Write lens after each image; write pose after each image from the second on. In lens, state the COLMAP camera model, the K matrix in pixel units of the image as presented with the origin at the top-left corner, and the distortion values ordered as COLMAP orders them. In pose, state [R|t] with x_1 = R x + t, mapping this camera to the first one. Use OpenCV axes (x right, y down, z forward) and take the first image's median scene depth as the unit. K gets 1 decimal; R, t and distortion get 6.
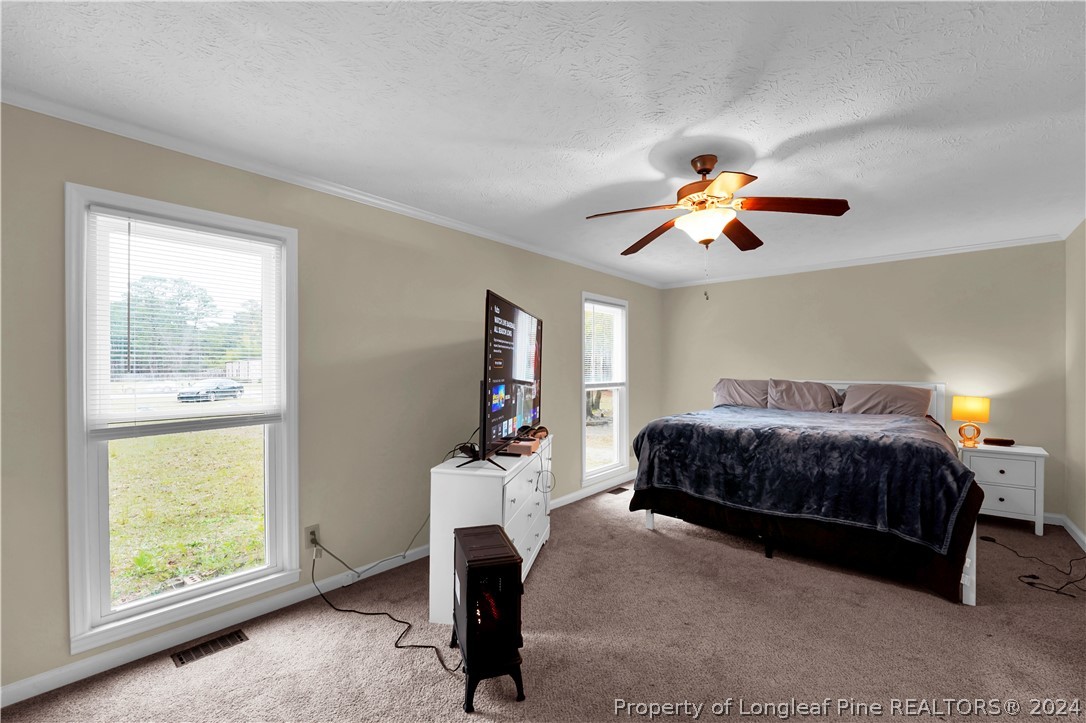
lens RADIAL K [[450.0, 0, 543.8], [0, 450.0, 374.3], [0, 0, 1]] dist [-0.034549, 0.005004]
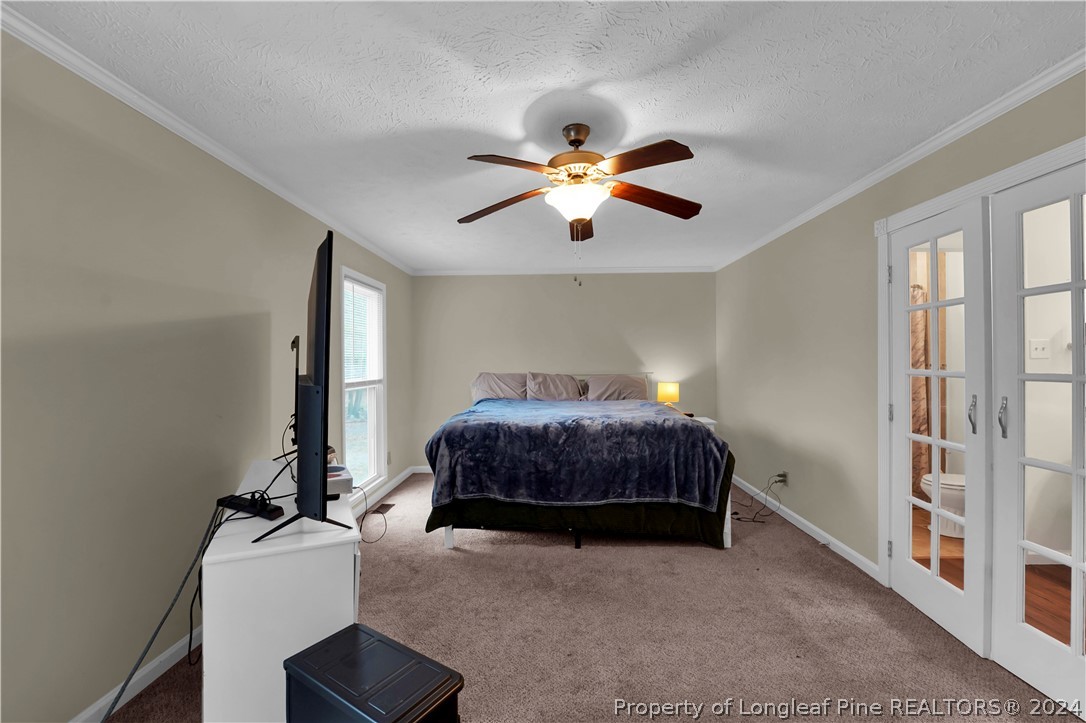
lens RADIAL K [[444.3, 0, 539.8], [0, 444.3, 364.7], [0, 0, 1]] dist [-0.025591, 0.000126]
pose [[0.777890, -0.008940, 0.628337, -0.182754], [0.013978, 0.999898, -0.003079, -0.004433], [-0.628245, 0.011178, 0.777935, 0.250718]]
